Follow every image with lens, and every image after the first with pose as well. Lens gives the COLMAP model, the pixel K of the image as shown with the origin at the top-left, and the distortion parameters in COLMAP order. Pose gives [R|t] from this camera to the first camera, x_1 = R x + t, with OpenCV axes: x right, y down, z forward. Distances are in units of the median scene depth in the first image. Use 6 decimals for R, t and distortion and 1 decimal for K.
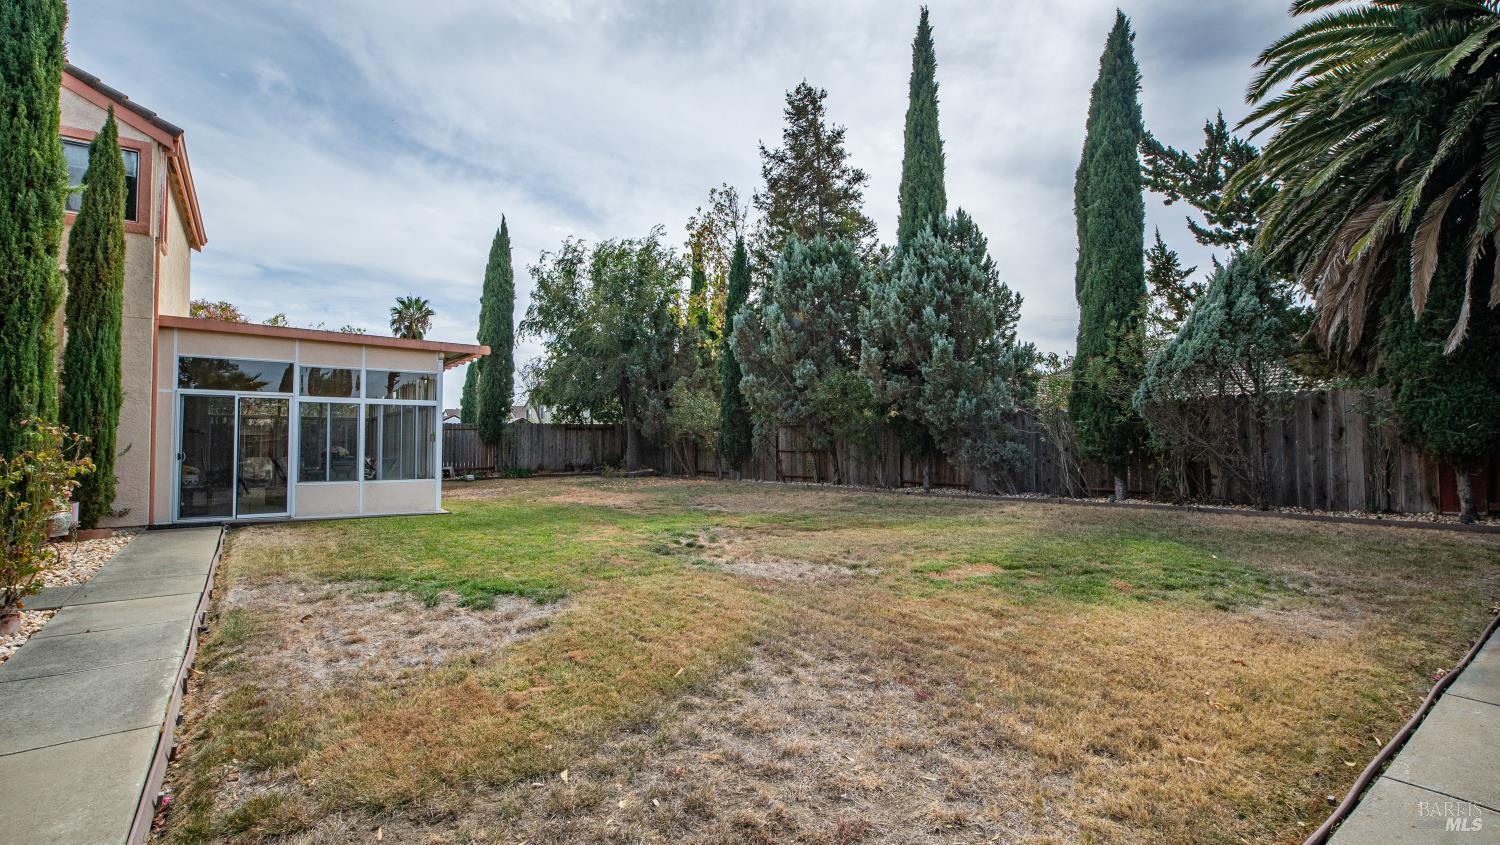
lens RADIAL K [[672.2, 0, 744.5], [0, 672.2, 422.2], [0, 0, 1]] dist [0.011666, -0.008394]
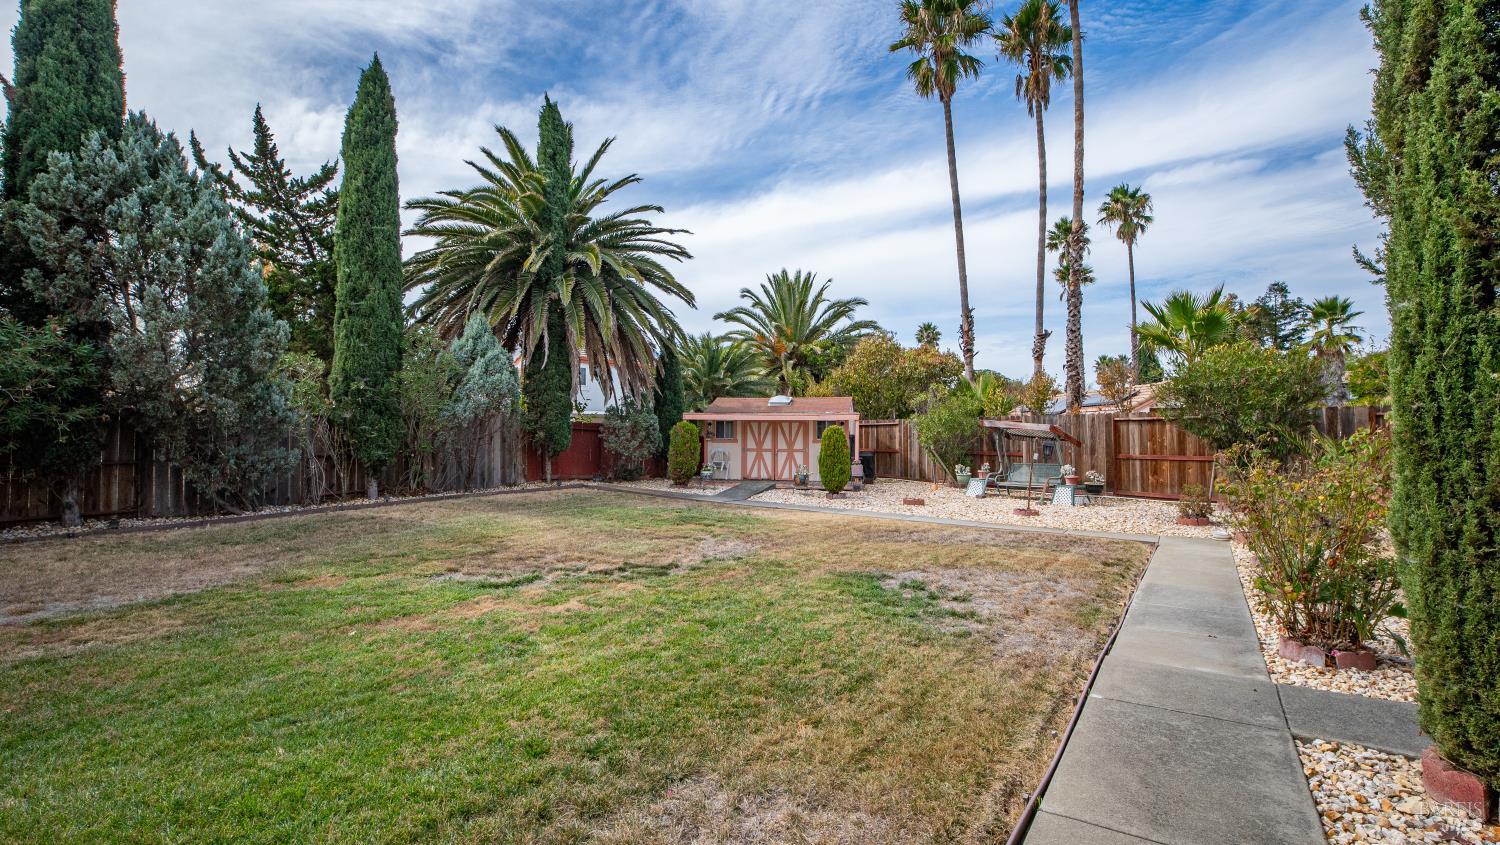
lens RADIAL K [[674.9, 0, 729.9], [0, 674.9, 429.9], [0, 0, 1]] dist [-0.017553, 0.000205]
pose [[-0.330457, 0.013049, 0.943731, -0.666501], [-0.024793, 0.999439, -0.022501, 0.012743], [-0.943495, -0.030834, -0.329948, 0.812895]]
